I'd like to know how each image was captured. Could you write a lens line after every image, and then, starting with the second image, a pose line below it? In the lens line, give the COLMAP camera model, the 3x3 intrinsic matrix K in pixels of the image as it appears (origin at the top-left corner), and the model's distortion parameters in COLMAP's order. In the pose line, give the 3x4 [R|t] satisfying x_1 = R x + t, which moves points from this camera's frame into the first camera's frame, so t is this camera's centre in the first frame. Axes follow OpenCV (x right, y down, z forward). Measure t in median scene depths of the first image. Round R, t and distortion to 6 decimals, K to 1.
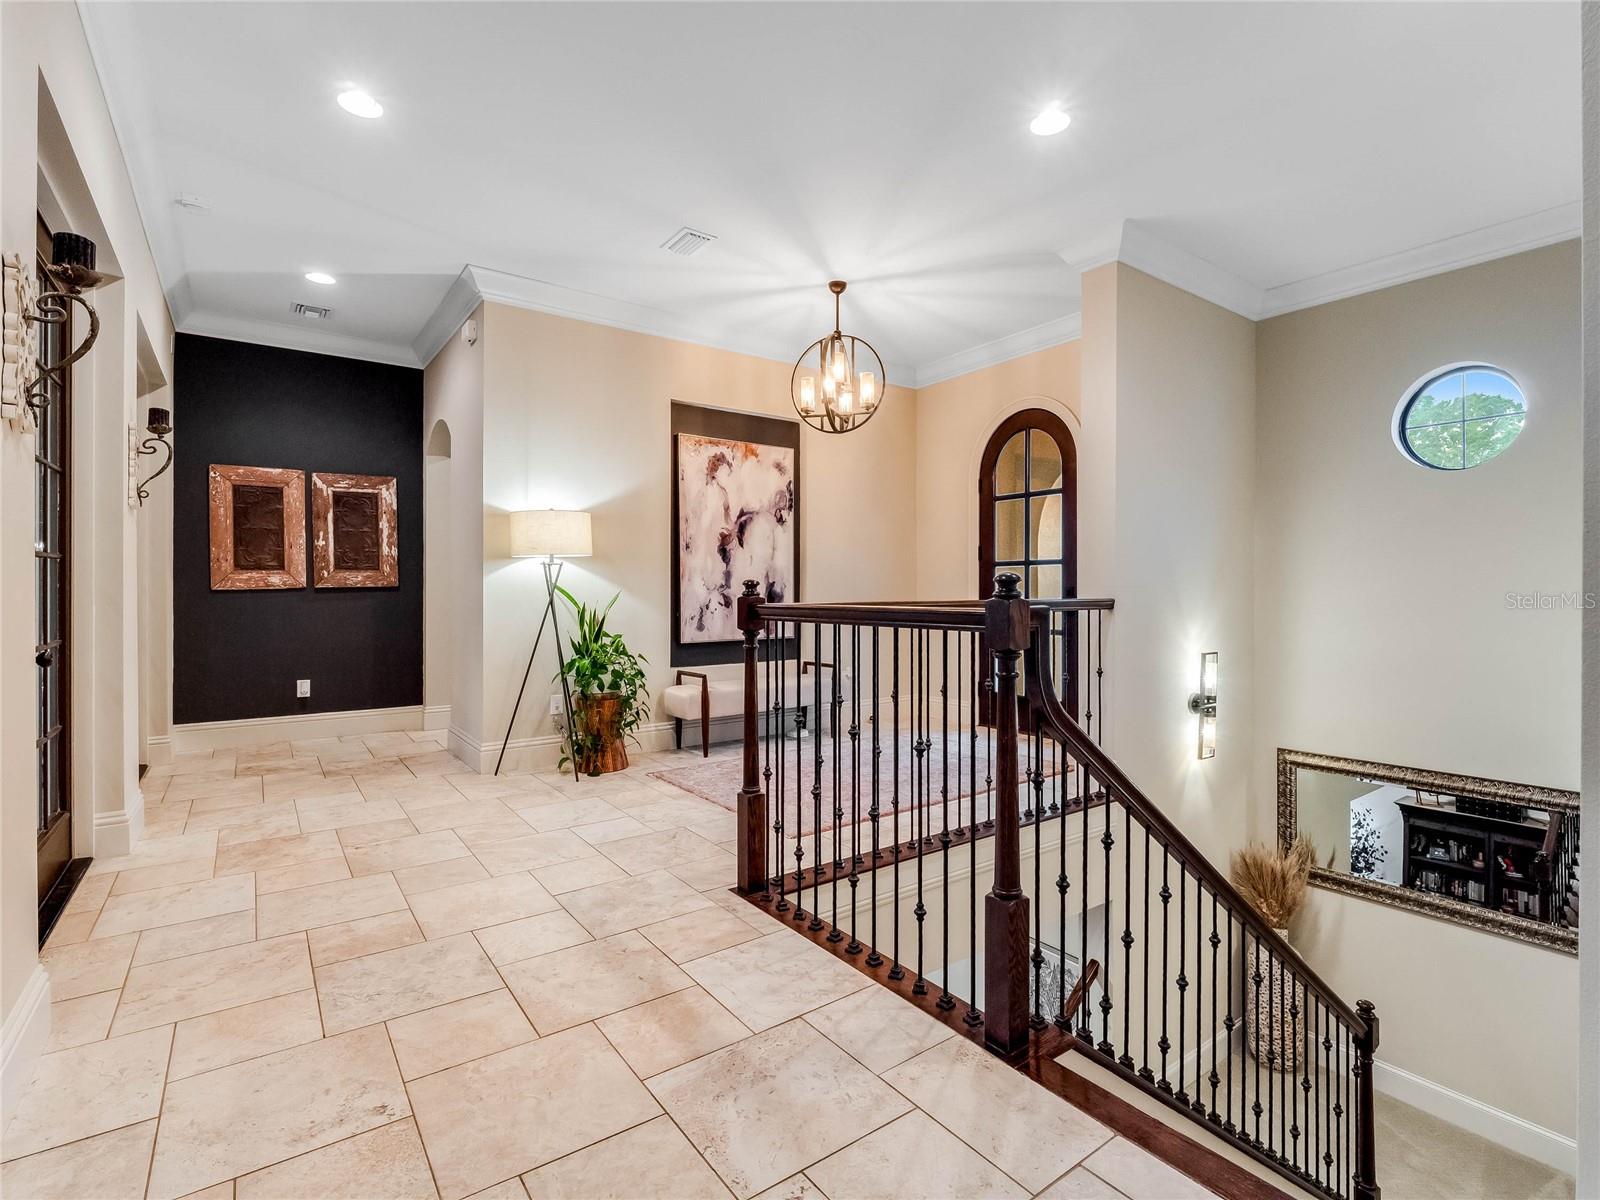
lens RADIAL K [[776.2, 0, 807.7], [0, 776.2, 593.0], [0, 0, 1]] dist [-0.001694, -0.010703]
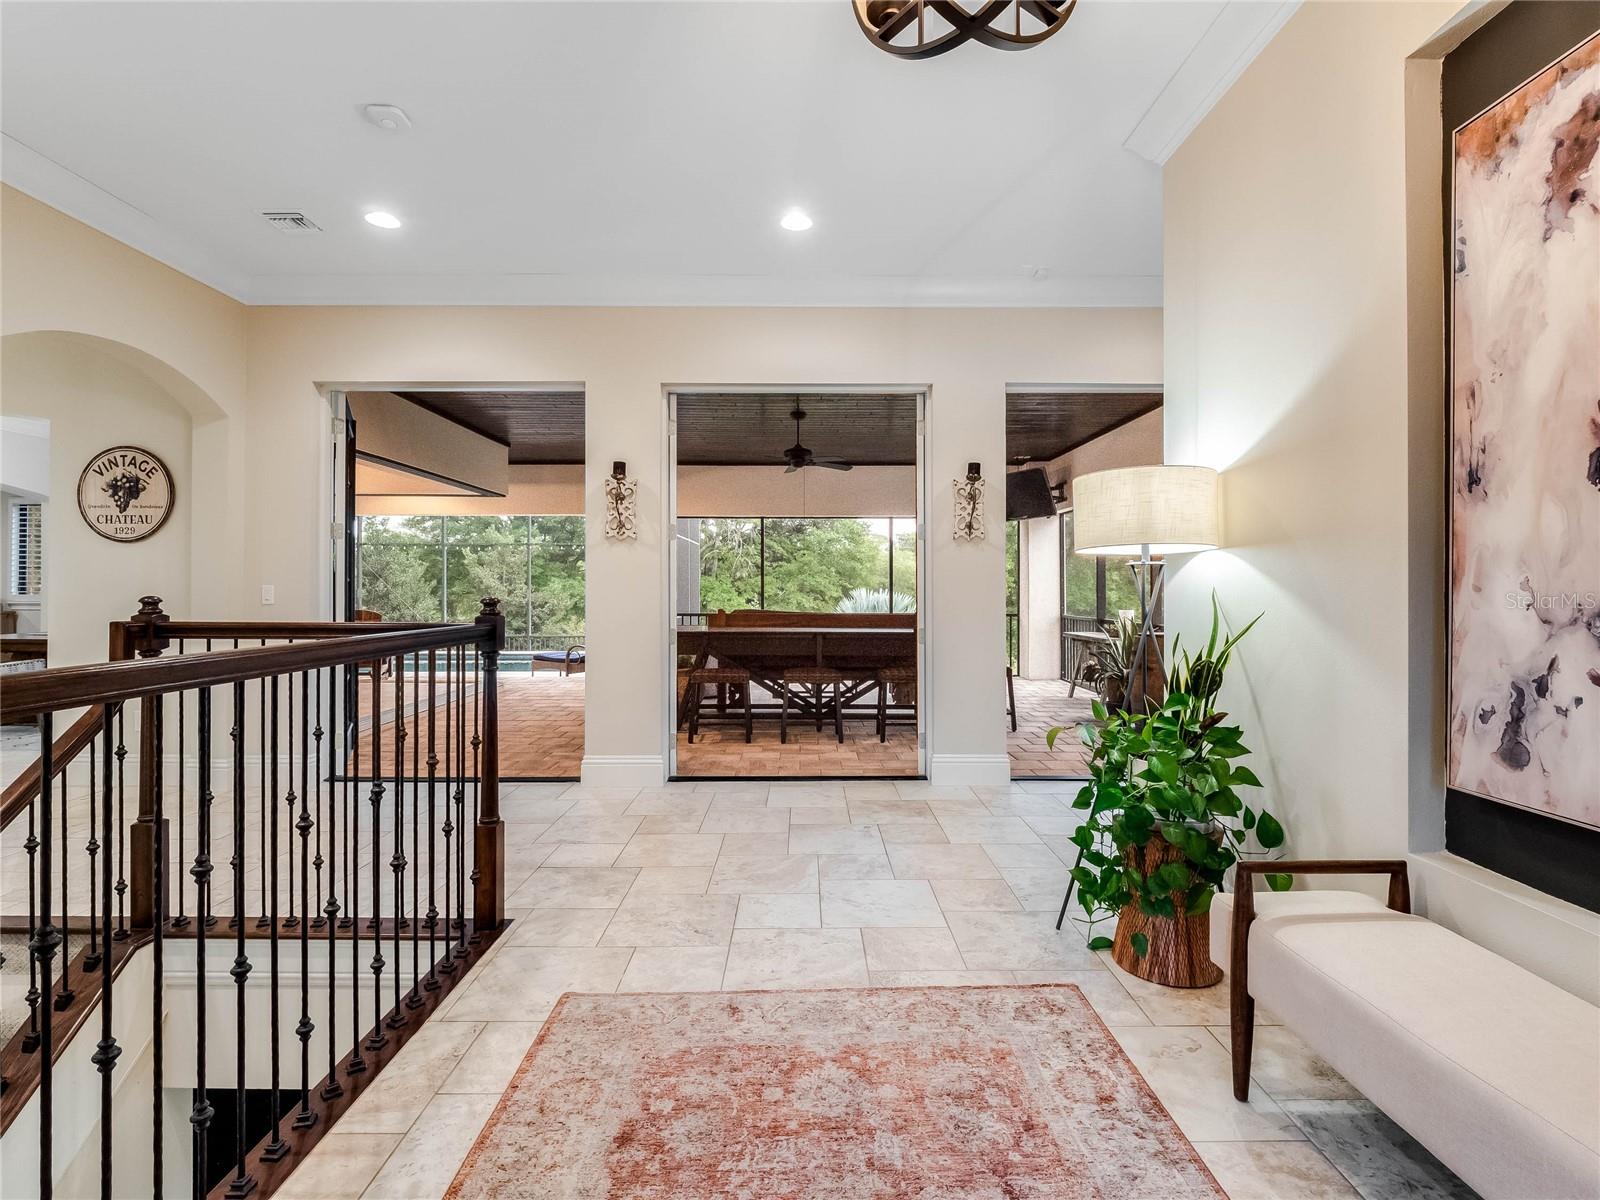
lens RADIAL K [[776.2, 0, 800.6], [0, 776.2, 590.5], [0, 0, 1]] dist [-0.001694, -0.010703]
pose [[-0.581350, 0.005608, -0.813634, 0.246439], [-0.002024, 0.999963, 0.008338, -0.017998], [0.813651, 0.006494, -0.581317, 0.960012]]
